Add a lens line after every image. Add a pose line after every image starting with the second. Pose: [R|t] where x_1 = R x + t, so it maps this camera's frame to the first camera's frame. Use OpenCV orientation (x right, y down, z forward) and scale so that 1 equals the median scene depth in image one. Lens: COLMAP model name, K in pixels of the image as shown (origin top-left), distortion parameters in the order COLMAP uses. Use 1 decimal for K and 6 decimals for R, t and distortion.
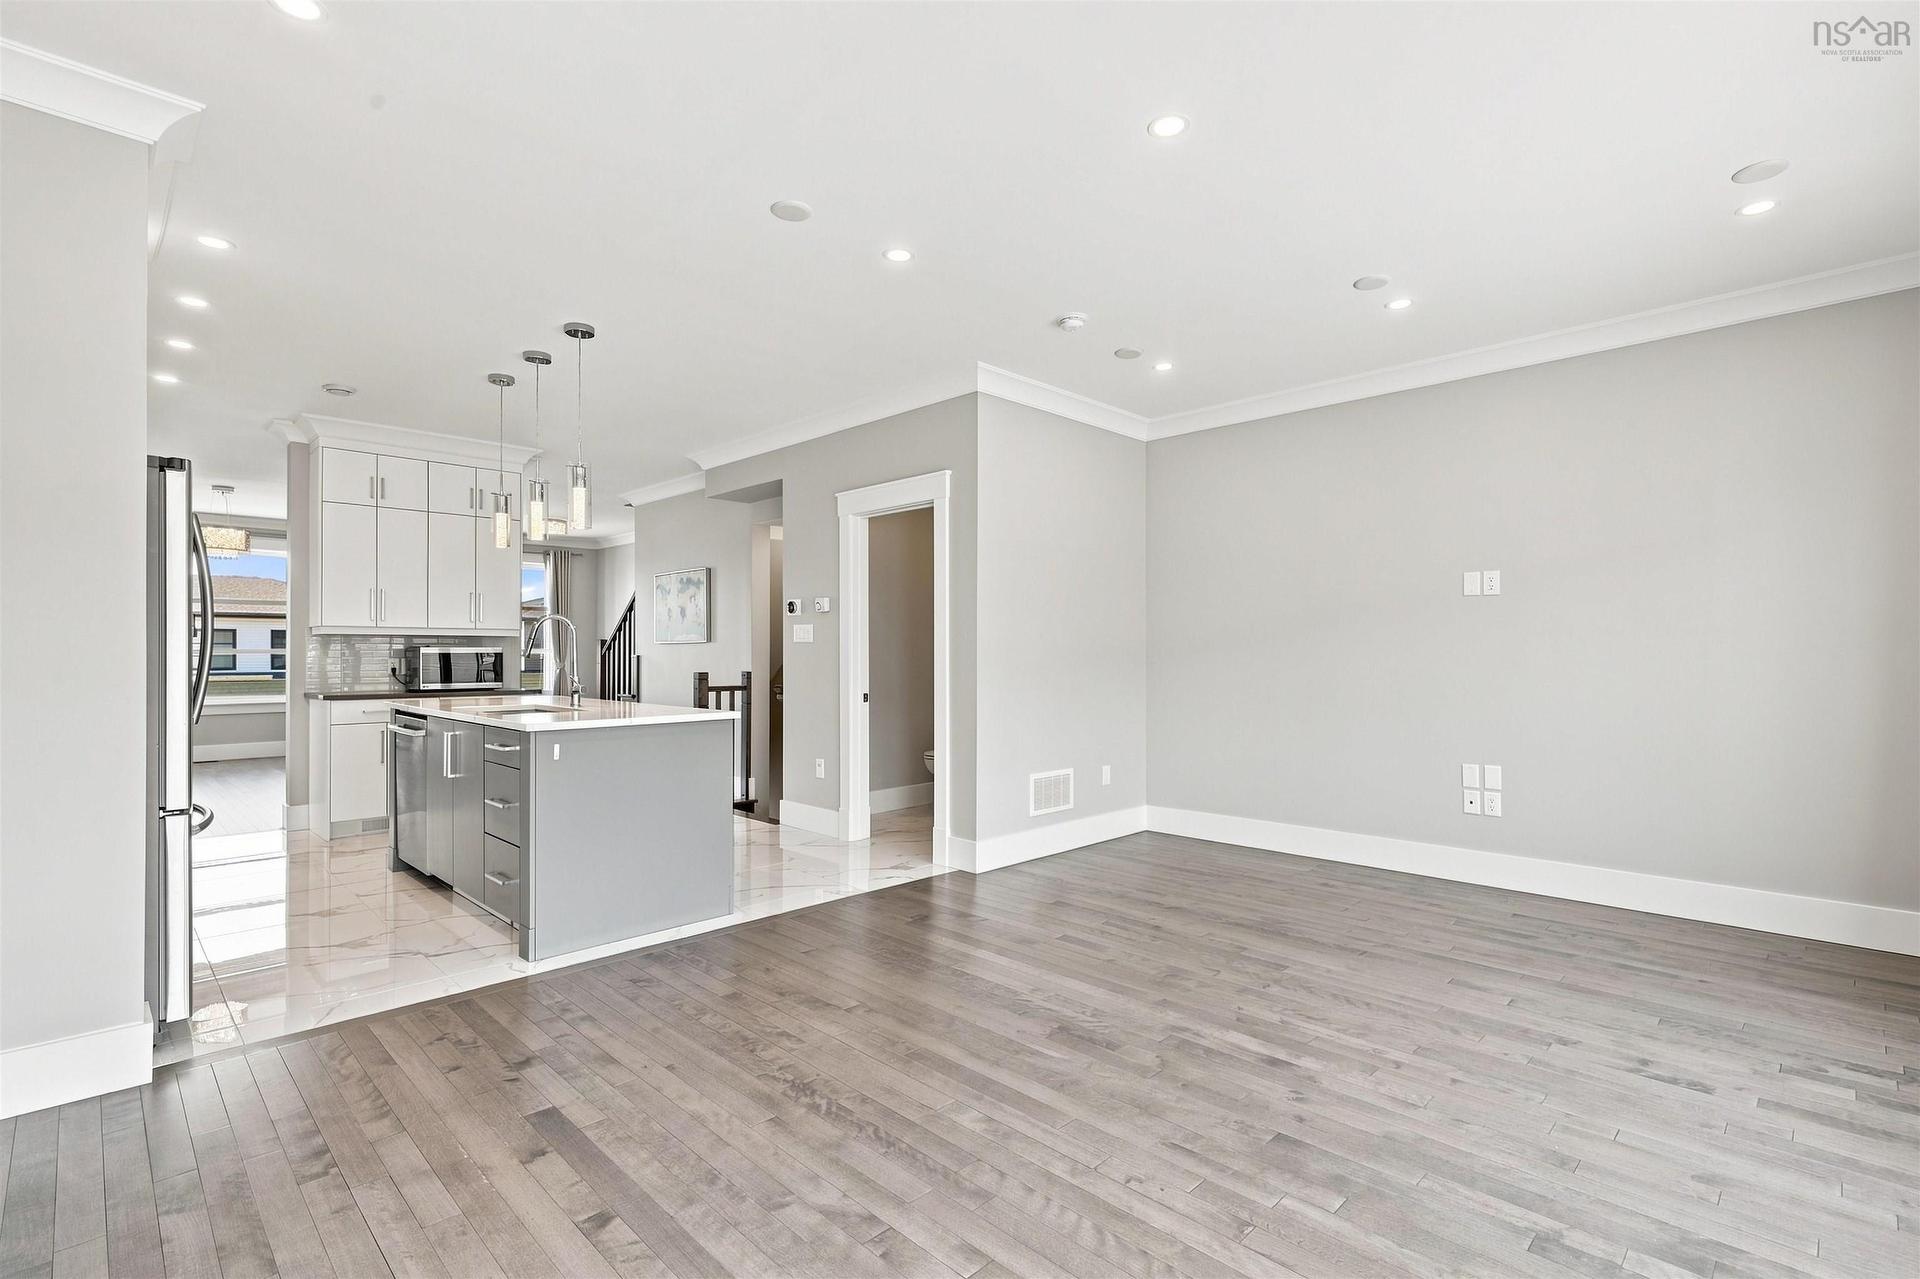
lens RADIAL K [[882.2, 0, 976.6], [0, 882.2, 649.0], [0, 0, 1]] dist [-0.000771, 0.001362]
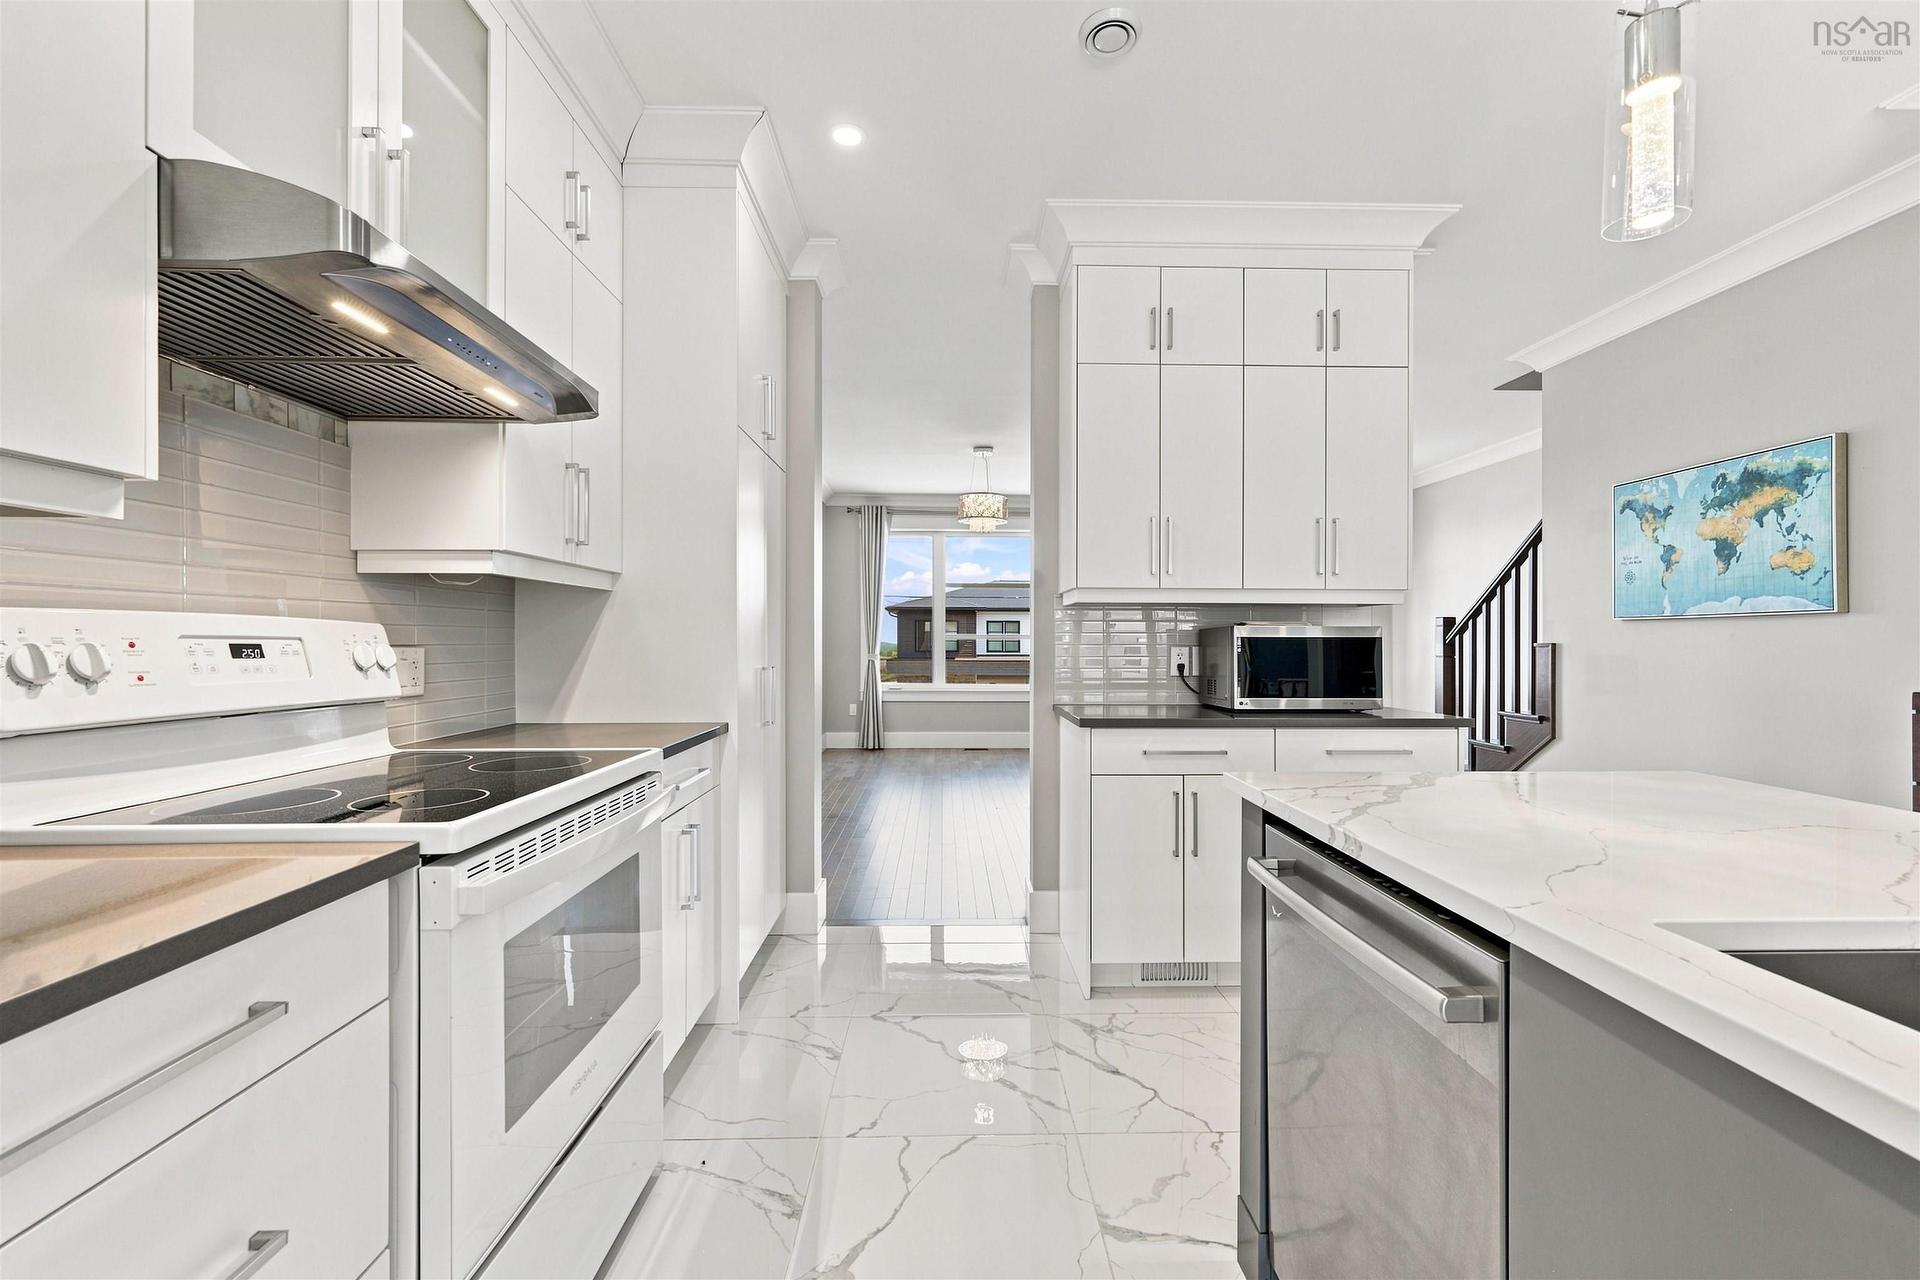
lens RADIAL K [[823.5, 0, 959.5], [0, 823.5, 632.5], [0, 0, 1]] dist [0.036334, 0.000502]
pose [[0.731456, -0.002298, -0.681885, -0.405490], [-0.001691, 0.999985, -0.005184, 0.004055], [0.681887, 0.004945, 0.731441, 0.520989]]
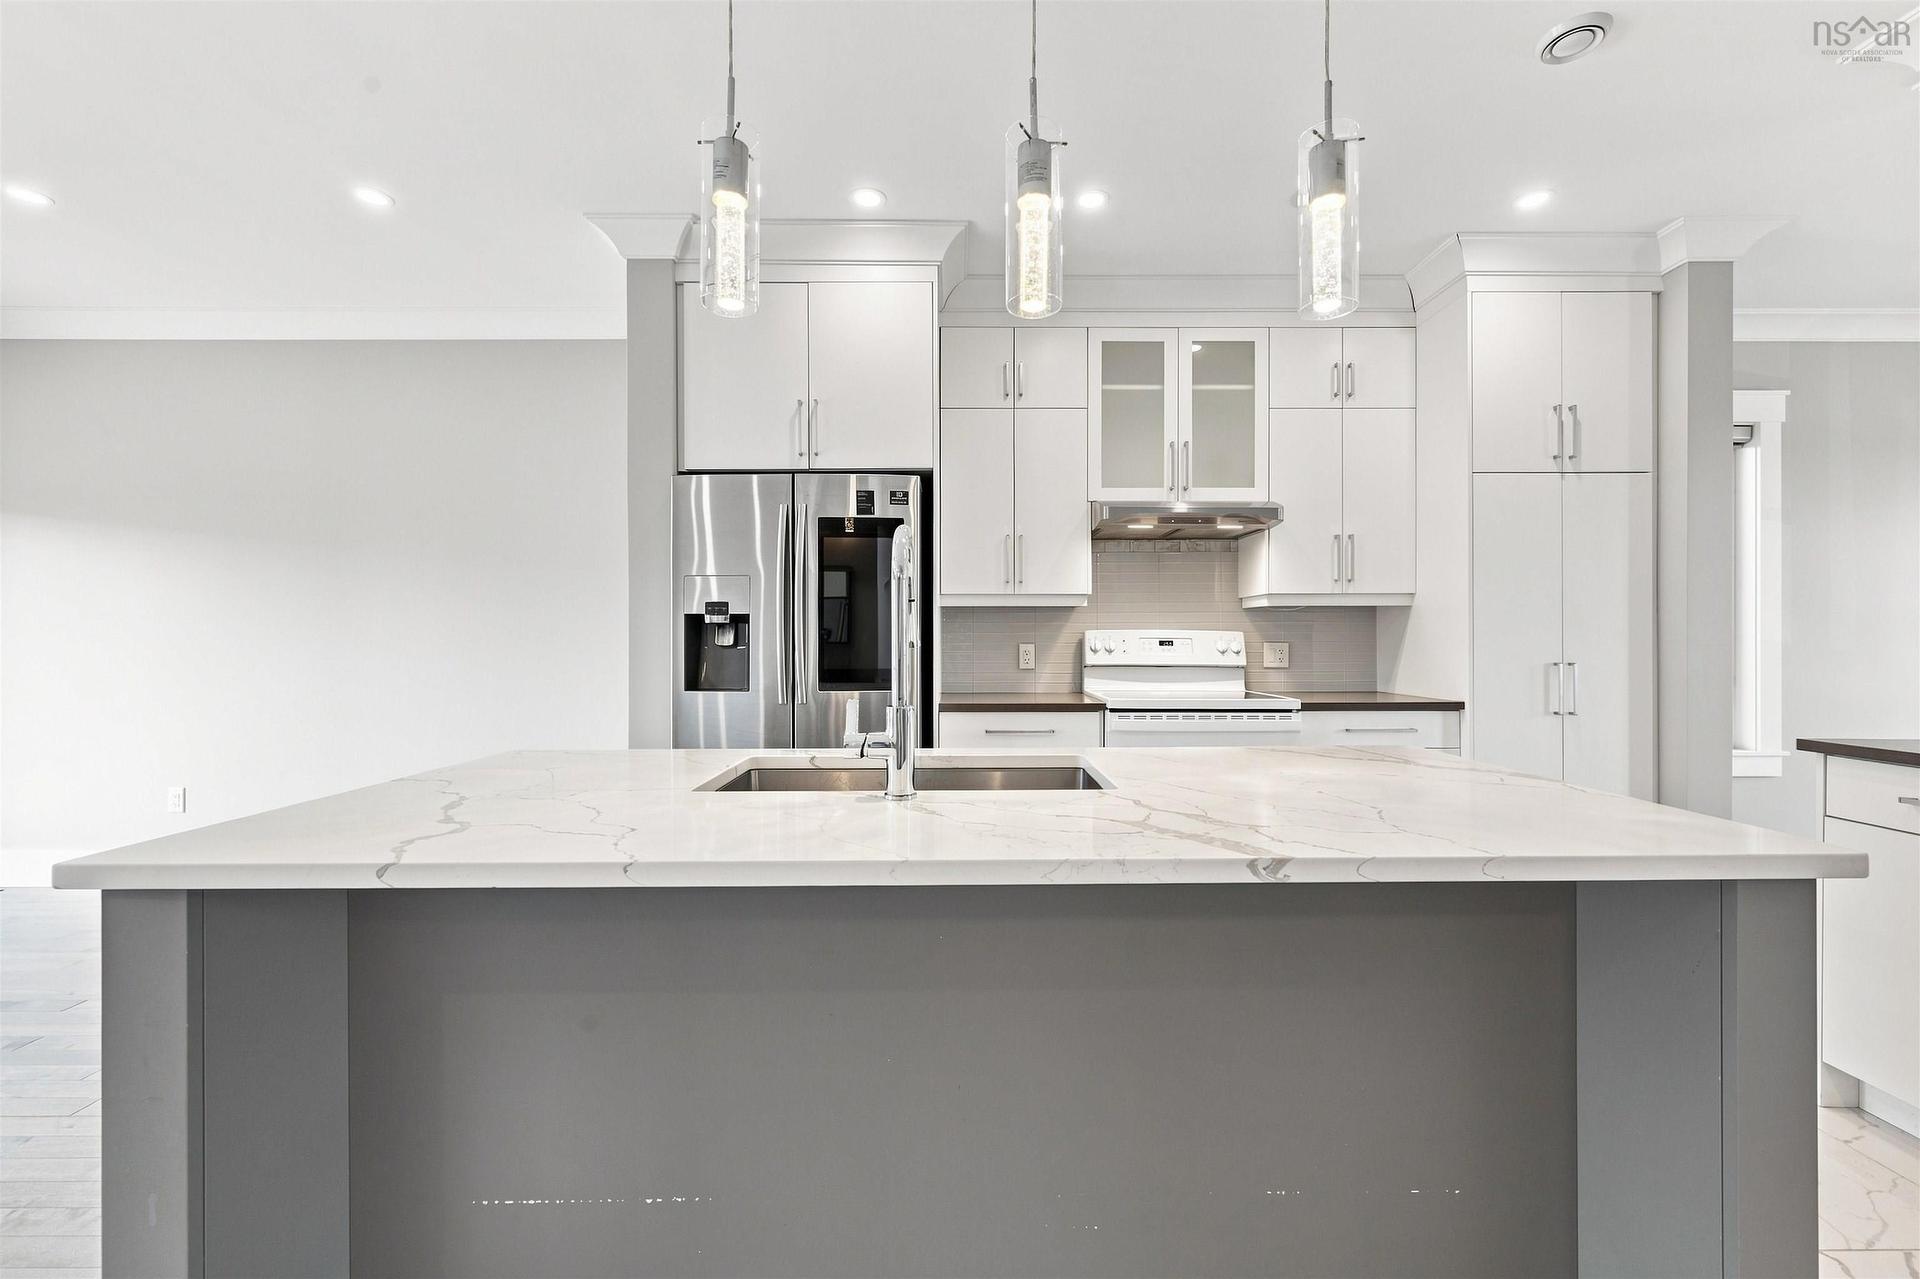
lens RADIAL K [[758.1, 0, 956.2], [0, 758.1, 639.3], [0, 0, 1]] dist [-0.000933, -0.000477]
pose [[-0.704950, 0.003488, -0.709249, -0.192216], [0.006008, 0.999981, -0.001054, 0.004889], [0.709232, -0.005004, -0.704958, 0.849077]]
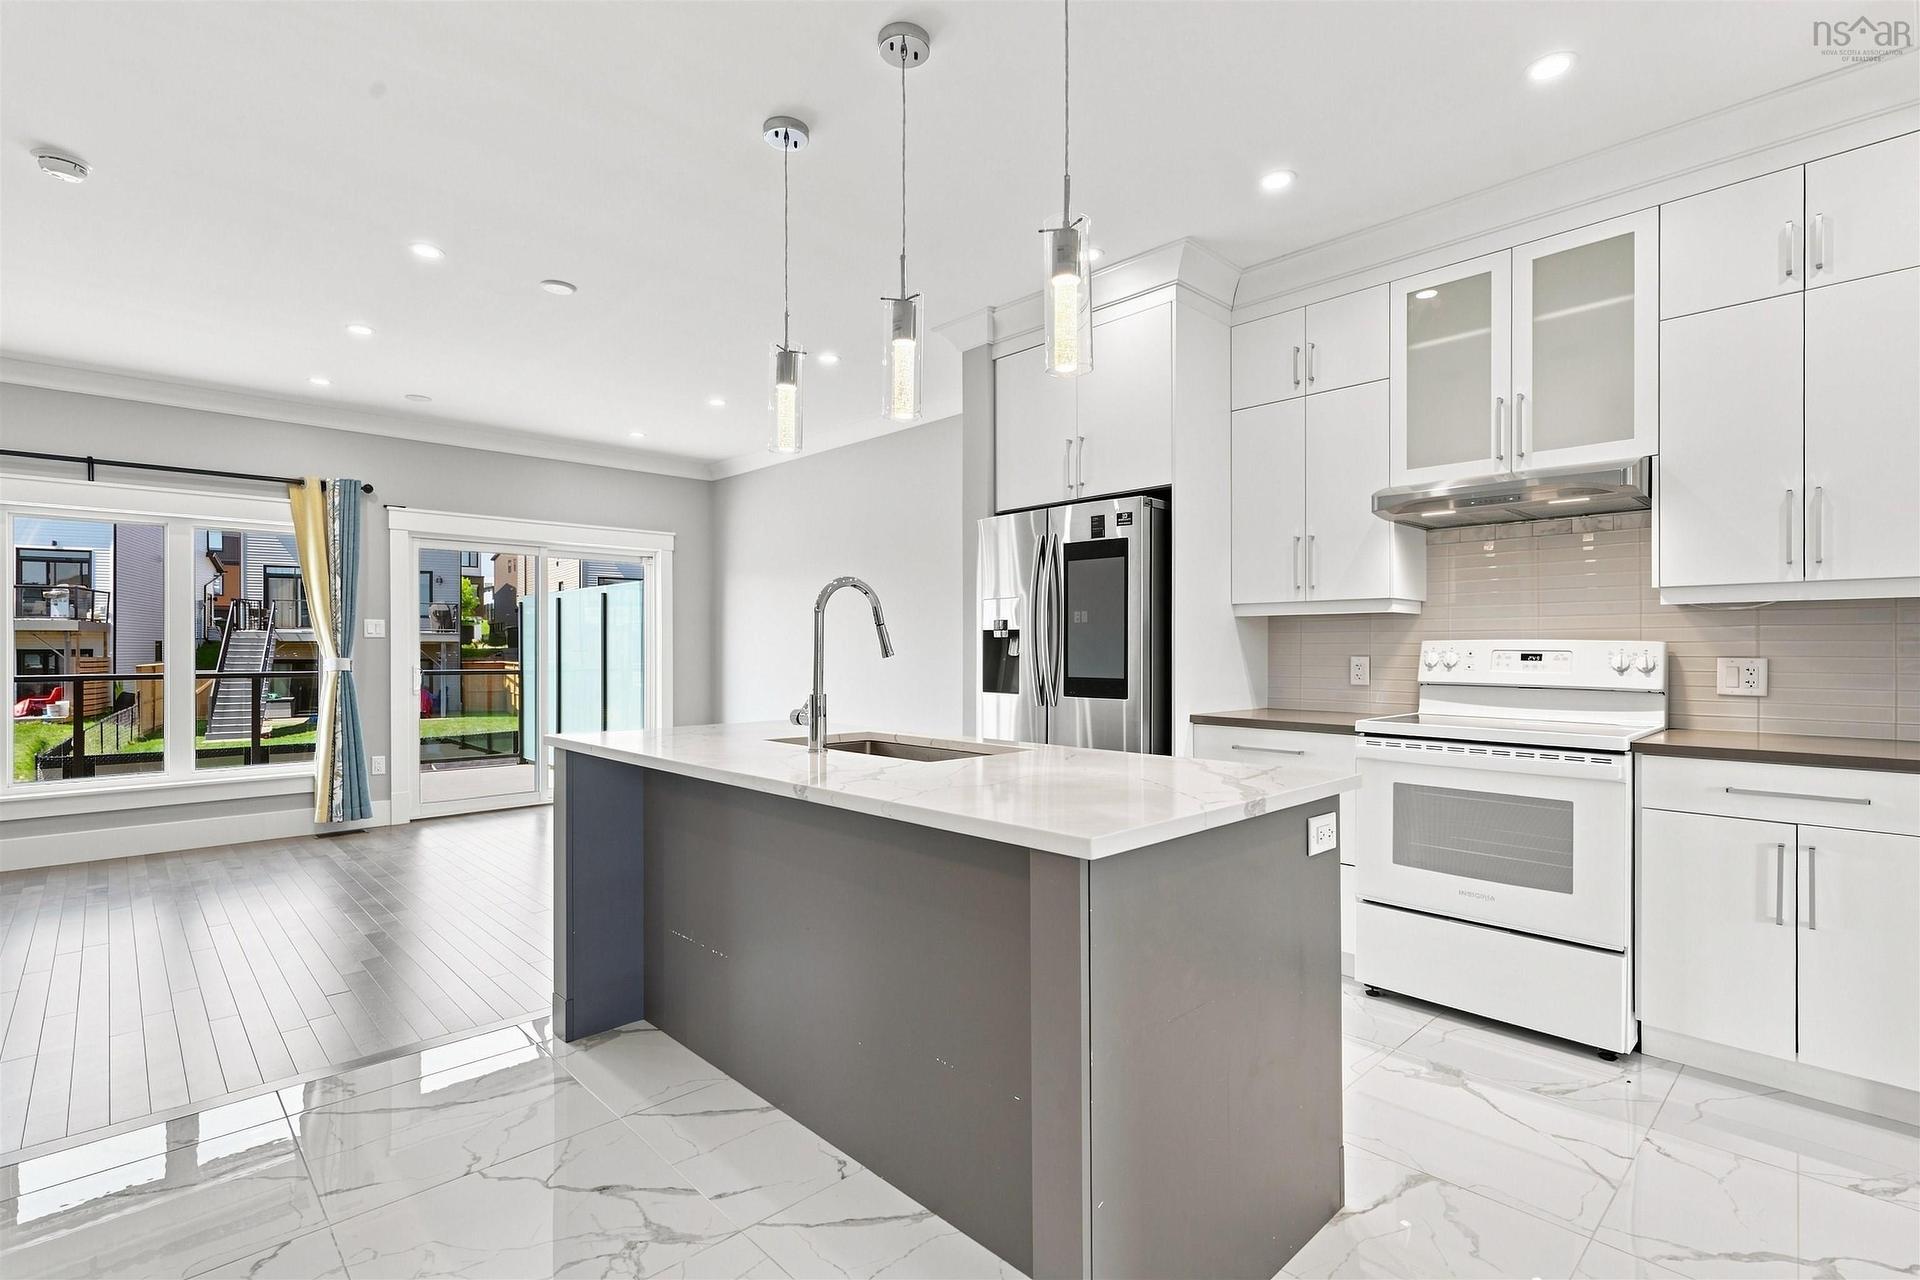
lens RADIAL K [[882.2, 0, 956.5], [0, 882.2, 647.1], [0, 0, 1]] dist [-0.000771, 0.001362]
pose [[-0.999667, 0.002170, 0.025694, -0.394195], [0.002042, 0.999985, -0.005001, 0.004307], [-0.025705, -0.004947, -0.999657, 1.070673]]
